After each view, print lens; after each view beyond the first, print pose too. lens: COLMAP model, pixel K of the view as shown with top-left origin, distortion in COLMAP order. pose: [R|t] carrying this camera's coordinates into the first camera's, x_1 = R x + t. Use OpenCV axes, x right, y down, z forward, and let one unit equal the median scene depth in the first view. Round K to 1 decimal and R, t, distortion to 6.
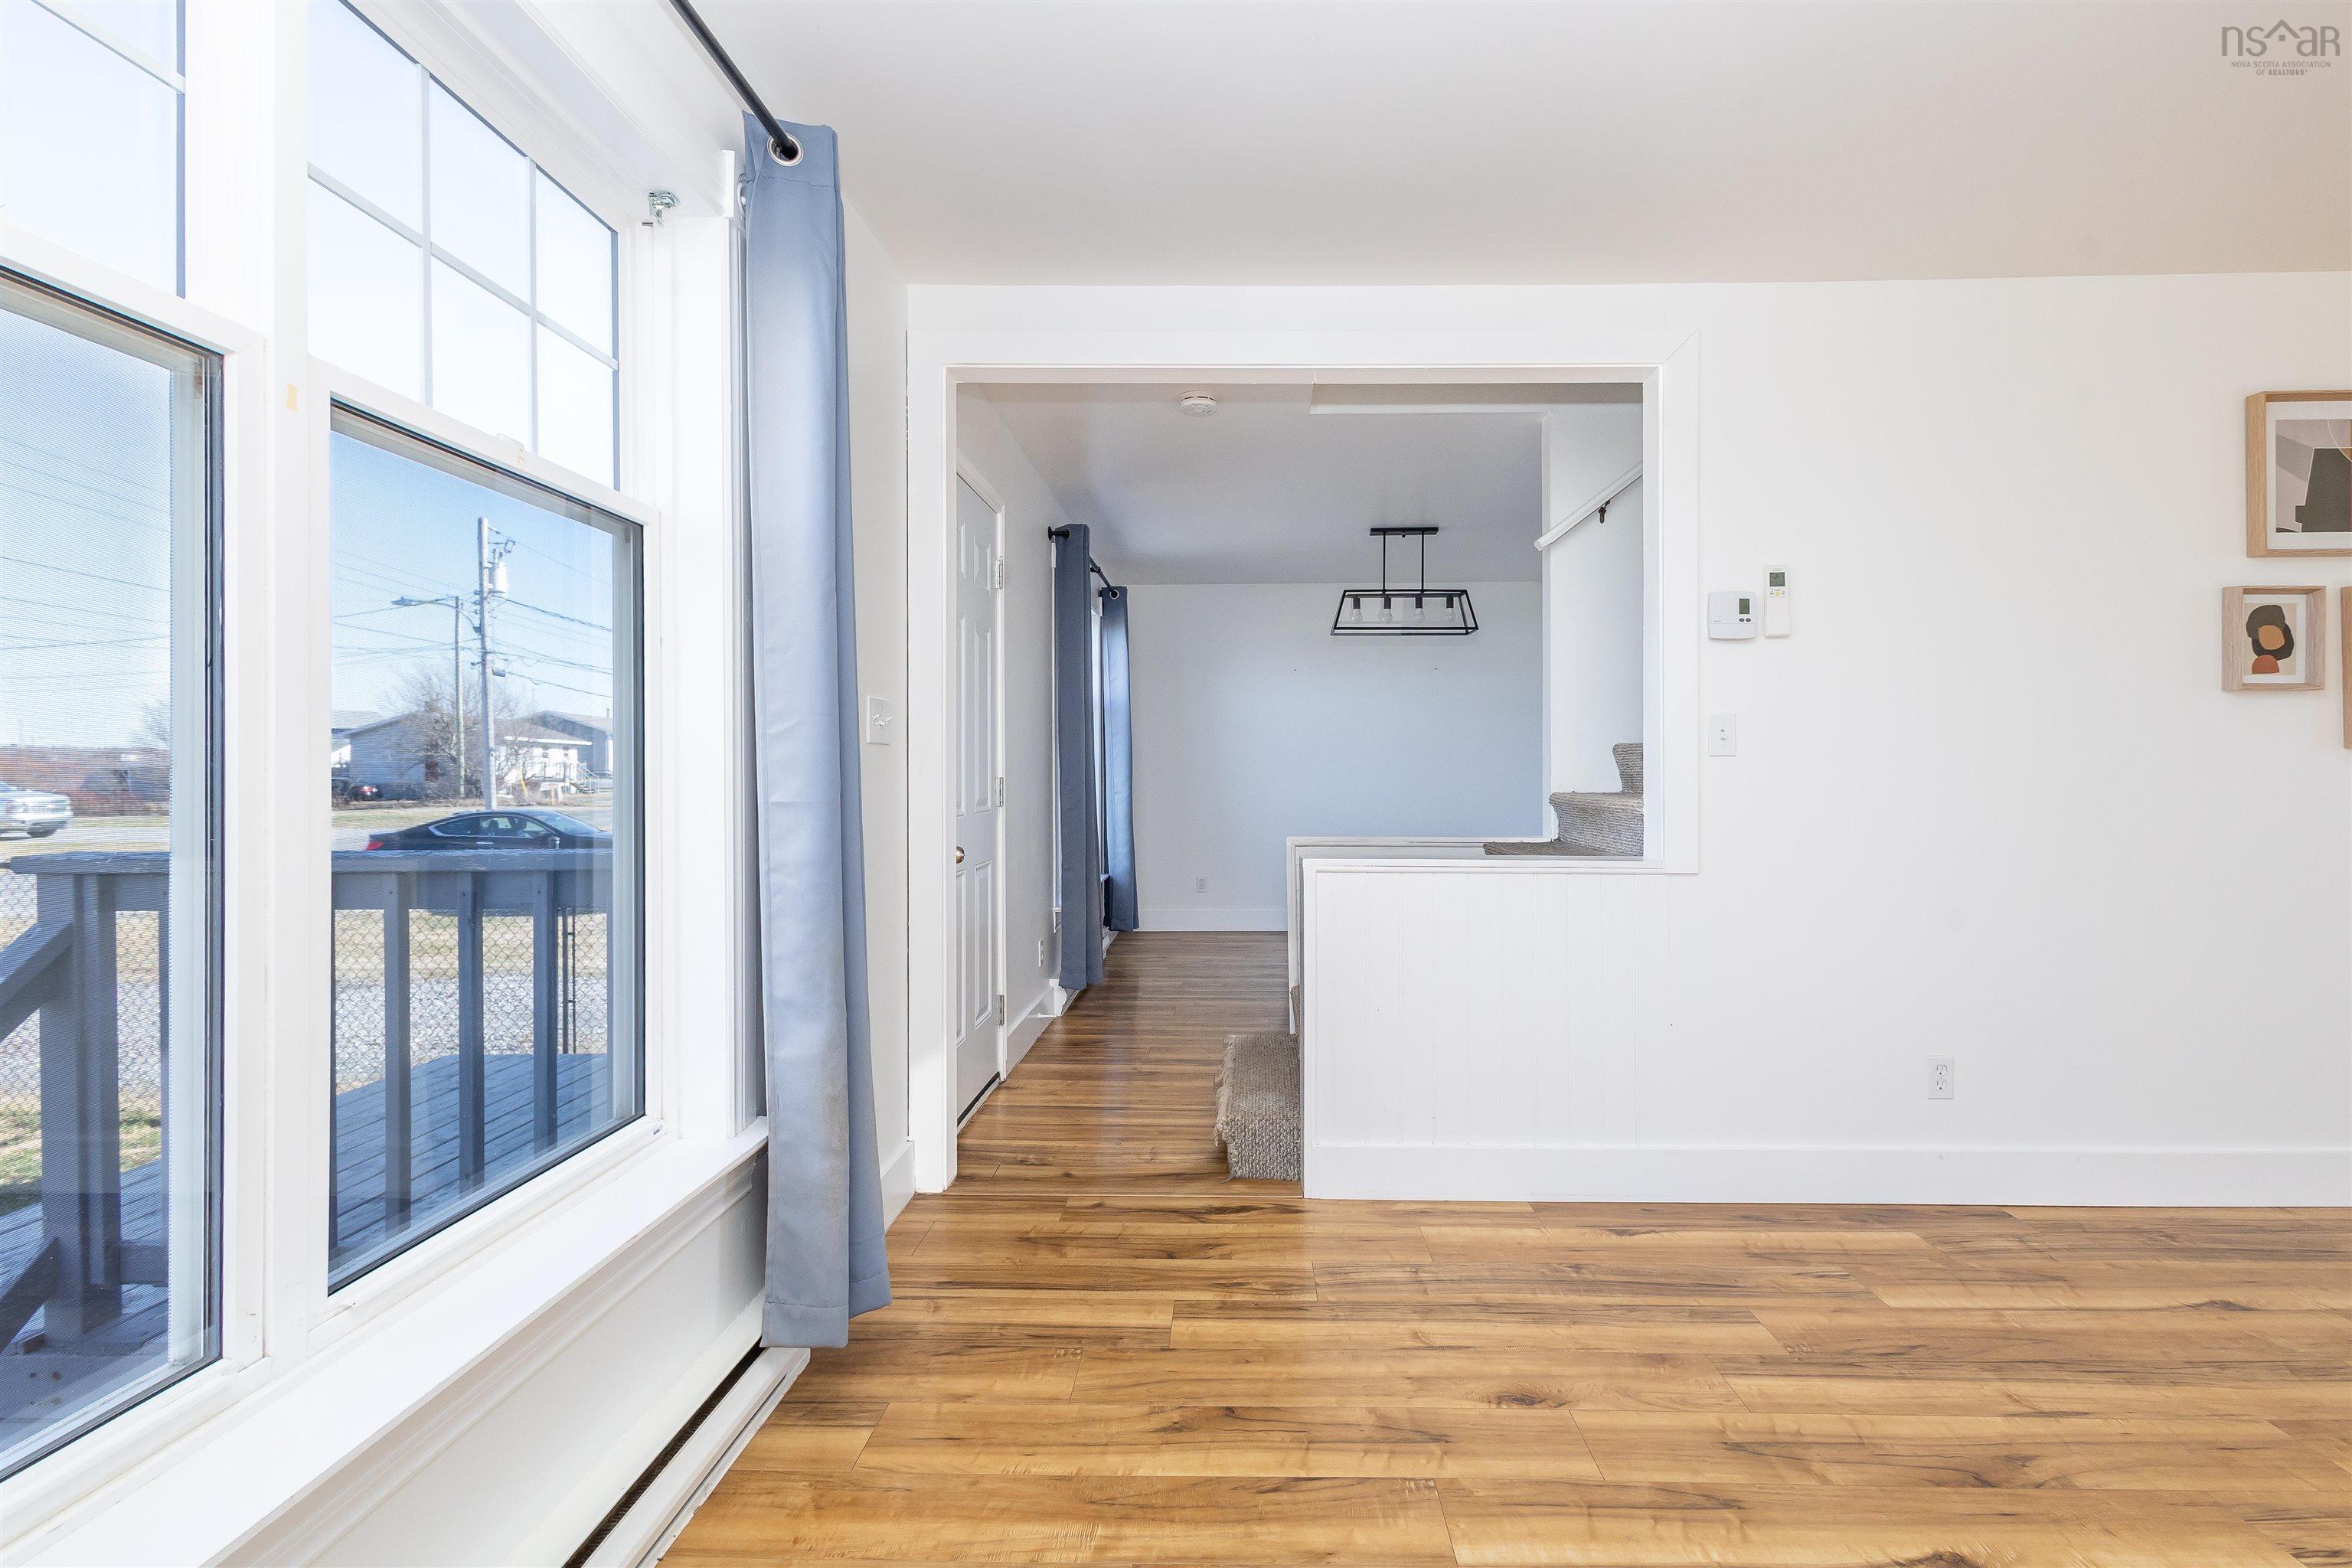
lens RADIAL K [[1089.0, 0, 1260.1], [0, 1089.0, 739.2], [0, 0, 1]] dist [0.011270, -0.002261]
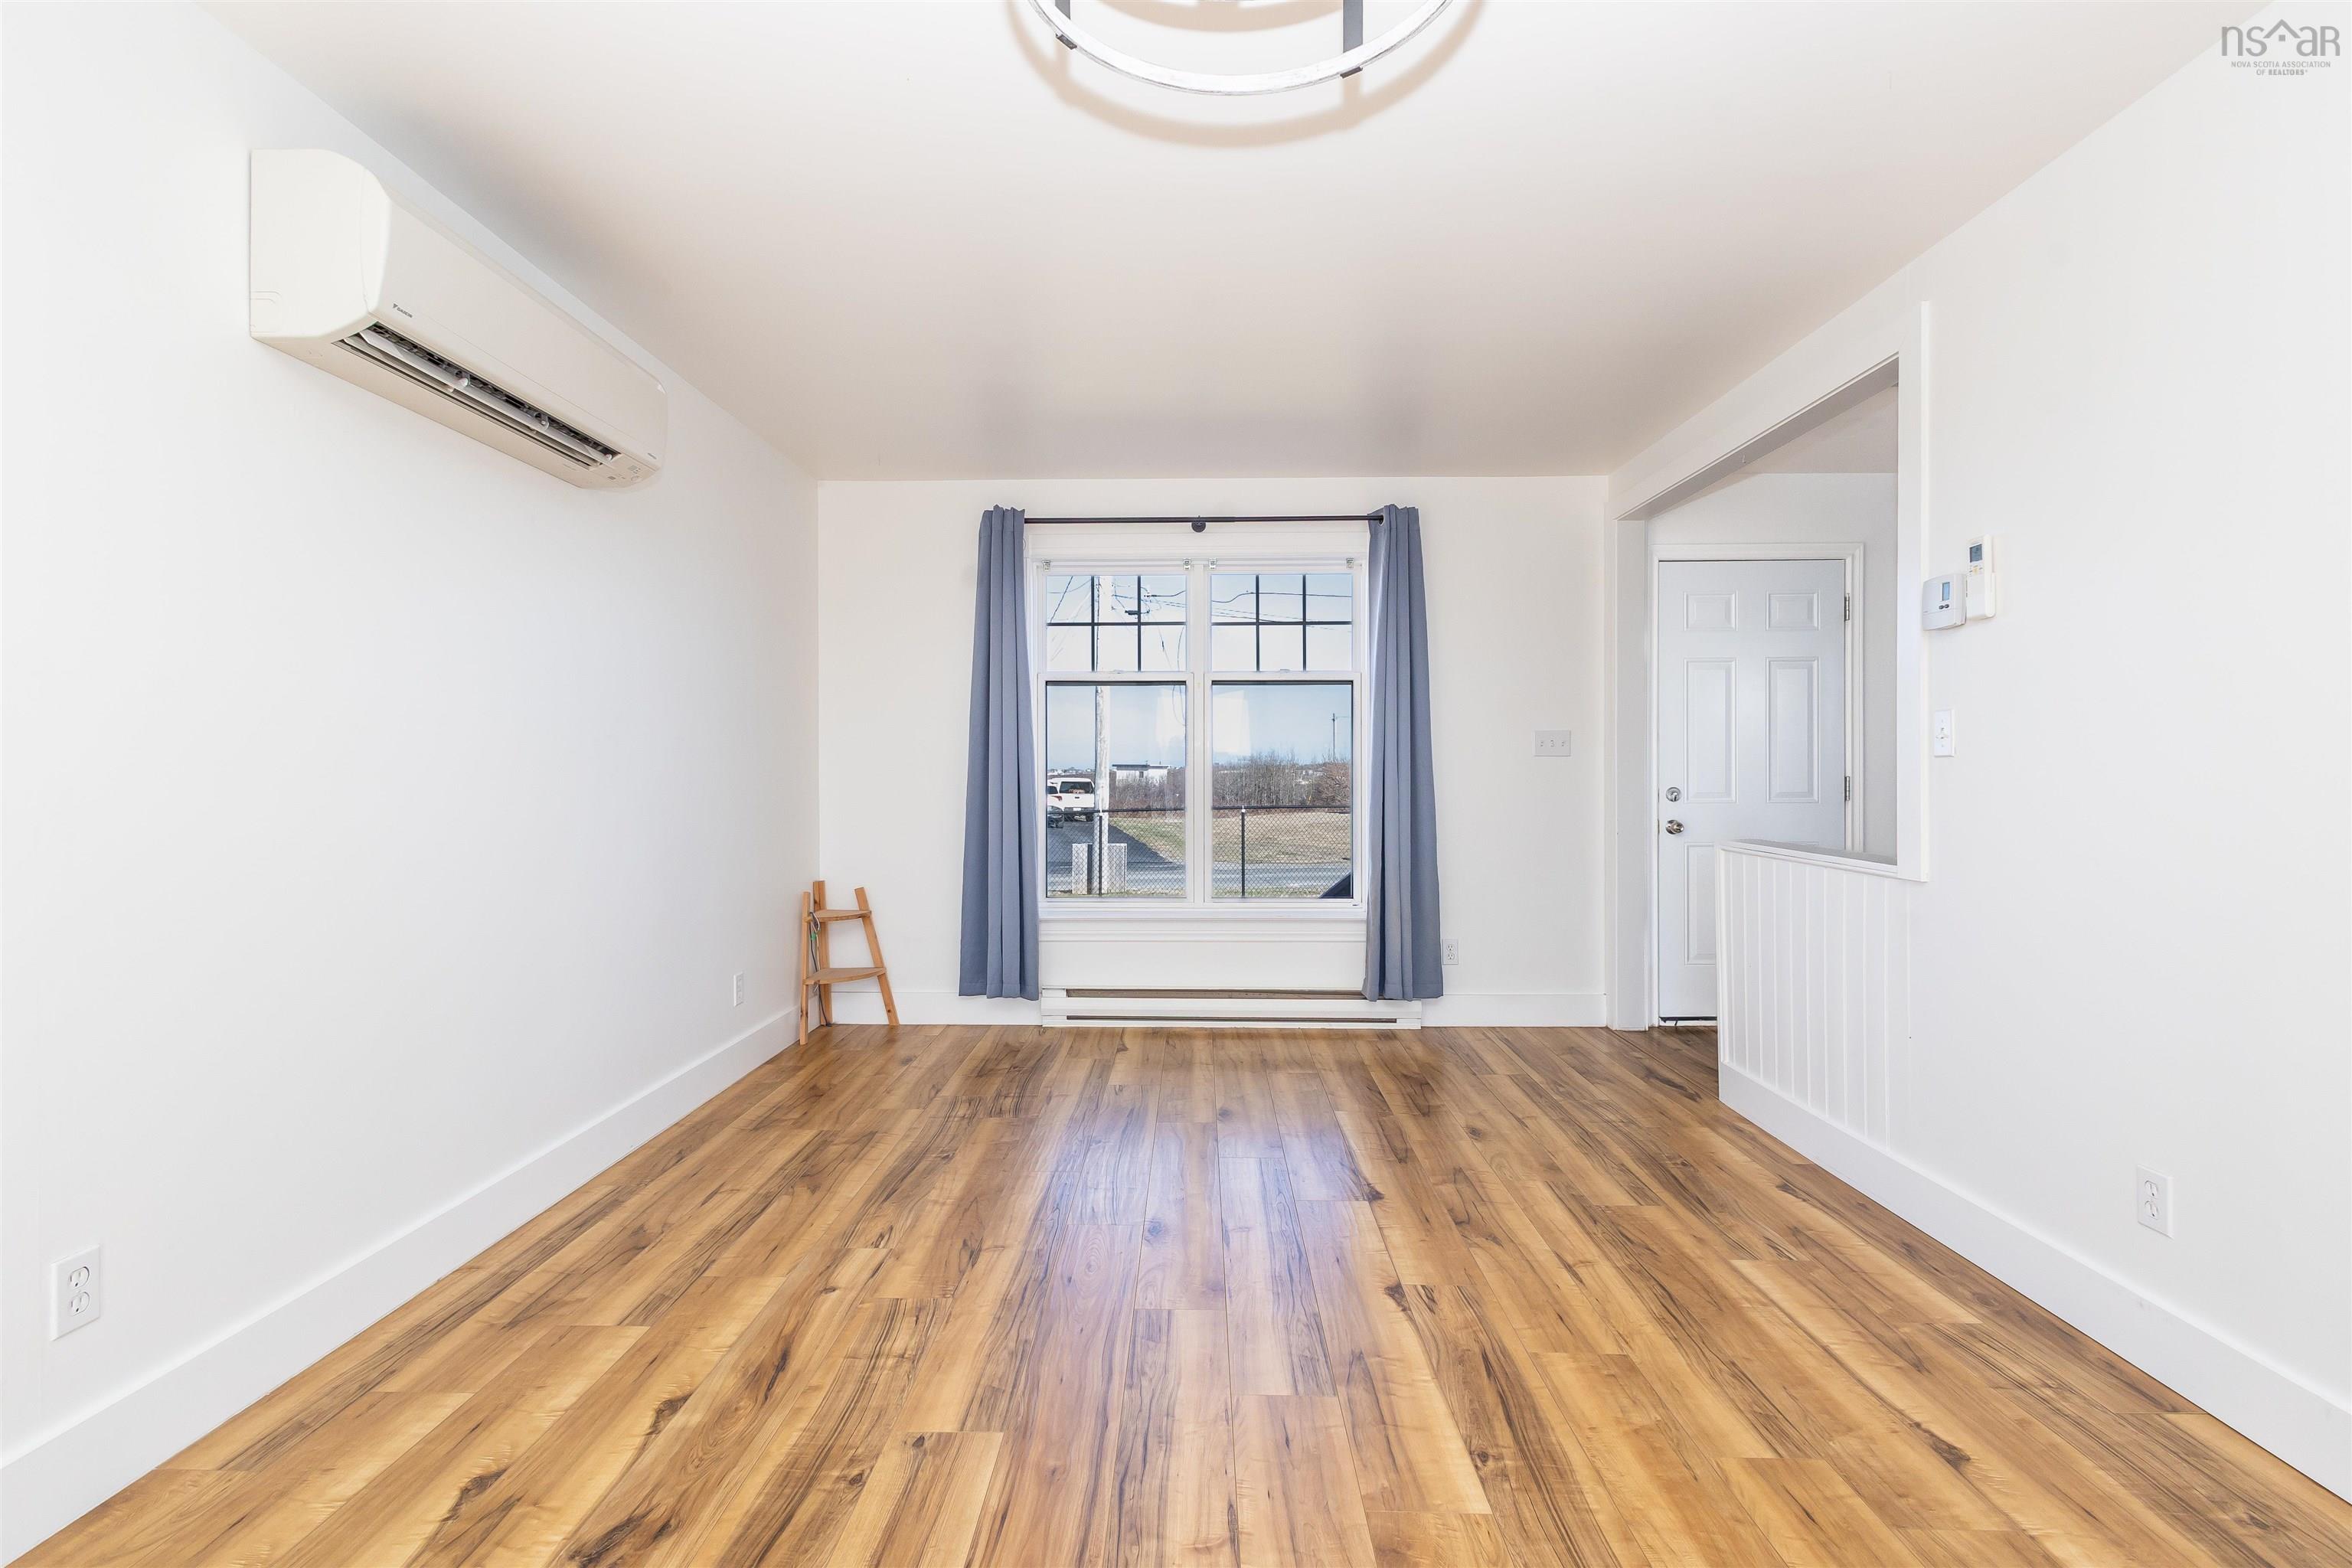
lens RADIAL K [[1089.0, 0, 1185.8], [0, 1089.0, 783.1], [0, 0, 1]] dist [0.011270, -0.002261]
pose [[0.004300, 0.013401, -0.999901, 1.633496], [0.027419, 0.999533, 0.013514, 0.012197], [0.999615, -0.027475, 0.003930, 0.458959]]
